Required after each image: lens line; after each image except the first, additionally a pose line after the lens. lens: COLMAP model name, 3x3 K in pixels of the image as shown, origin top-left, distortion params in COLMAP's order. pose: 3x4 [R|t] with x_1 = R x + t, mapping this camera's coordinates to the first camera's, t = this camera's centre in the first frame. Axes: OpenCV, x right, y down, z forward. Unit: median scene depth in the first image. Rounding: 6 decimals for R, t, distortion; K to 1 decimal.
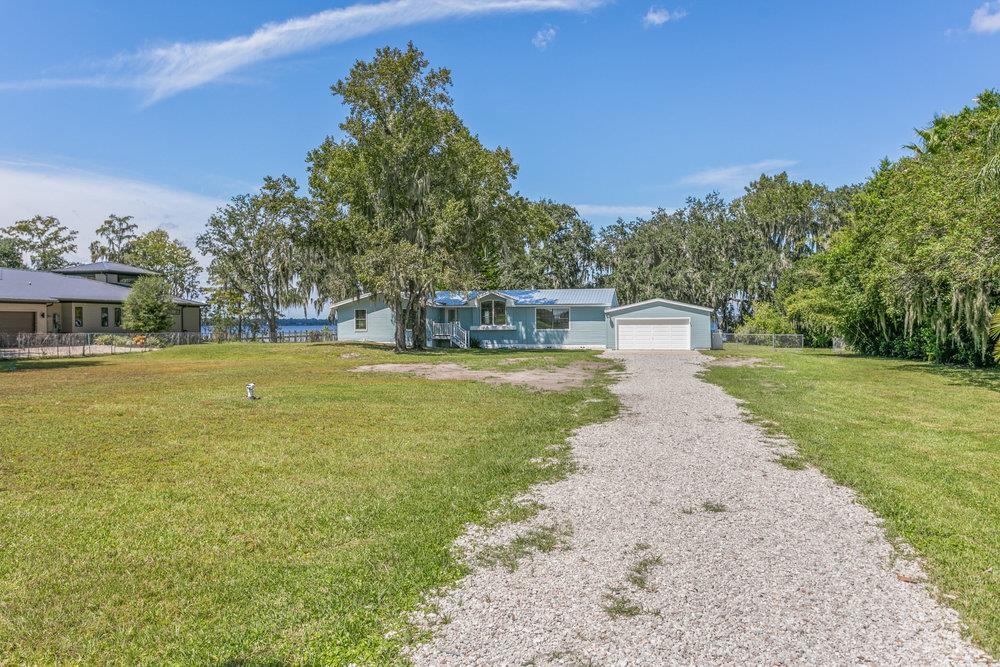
lens RADIAL K [[775.9, 0, 500.0], [0, 775.9, 333.5], [0, 0, 1]] dist [0.009349, 0.005804]
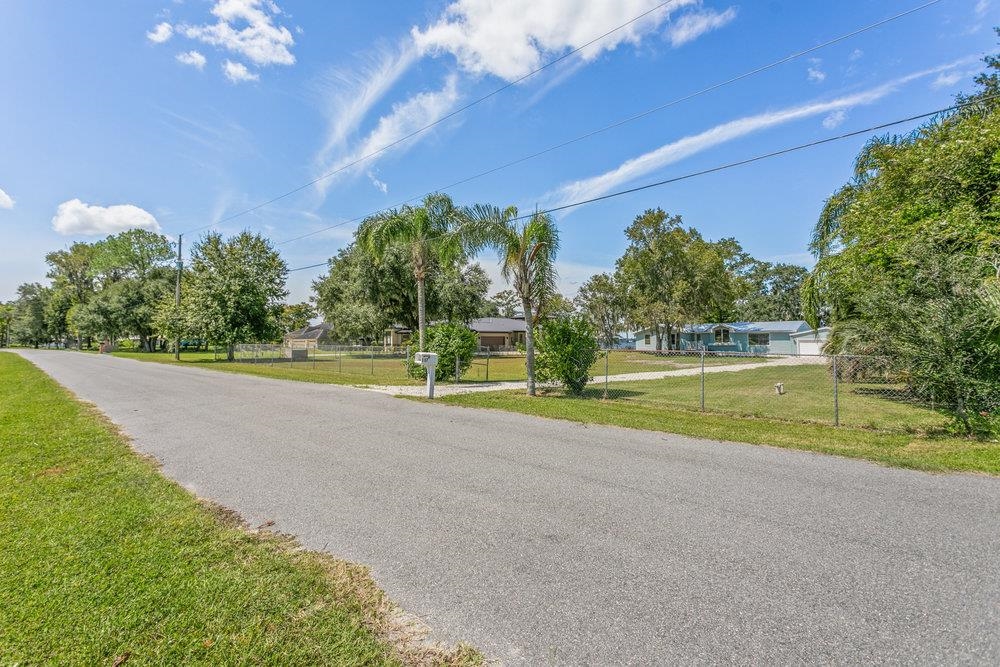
lens RADIAL K [[487.3, 0, 487.5], [0, 487.3, 310.8], [0, 0, 1]] dist [-0.001003, -0.000030]
pose [[0.842229, -0.032485, -0.538140, 0.143381], [-0.008106, 0.997307, -0.072890, 0.002314], [0.539059, 0.065752, 0.839698, -0.248789]]
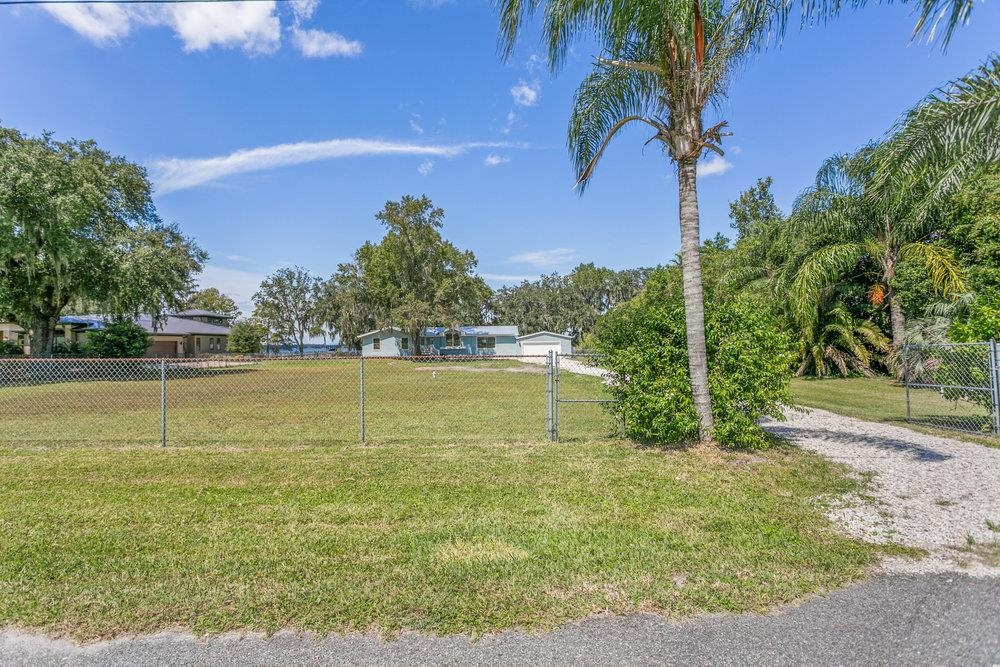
lens RADIAL K [[487.8, 0, 500.0], [0, 487.8, 333.5], [0, 0, 1]] dist [-0.002209, -0.000114]
pose [[0.978600, -0.005223, 0.205705, -0.134535], [0.013196, 0.999213, -0.037408, 0.003450], [-0.205348, 0.039322, 0.977899, -0.126765]]
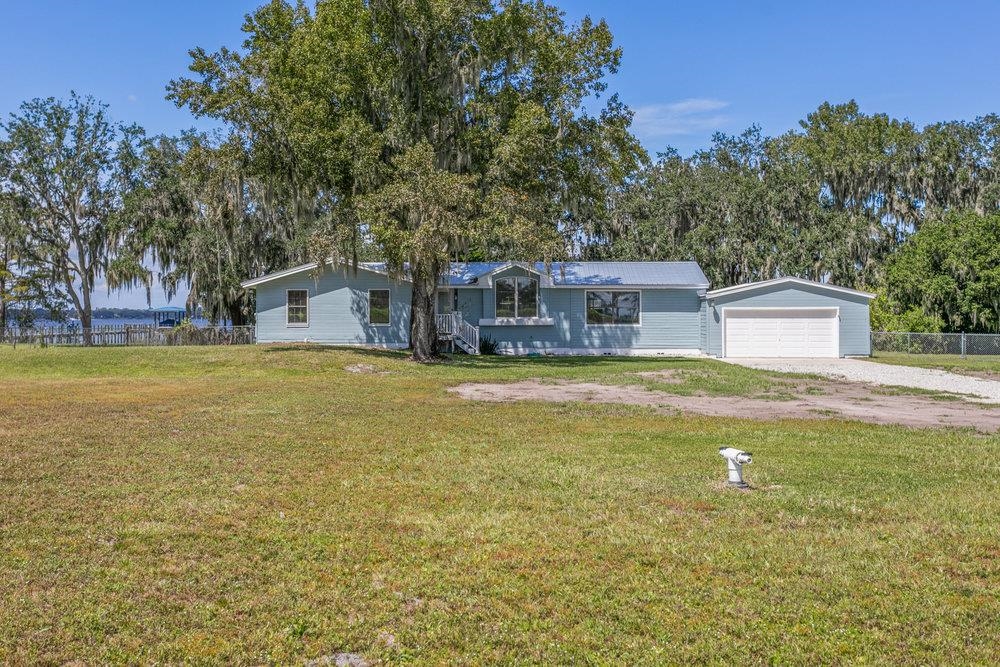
lens RADIAL K [[1089.6, 0, 500.0], [0, 1089.6, 333.5], [0, 0, 1]] dist [0.002883, 0.006718]
pose [[0.985062, 0.004151, 0.172151, -0.171433], [-0.004180, 0.999991, -0.000190, 0.002194], [-0.172150, -0.000532, 0.985071, 0.145861]]
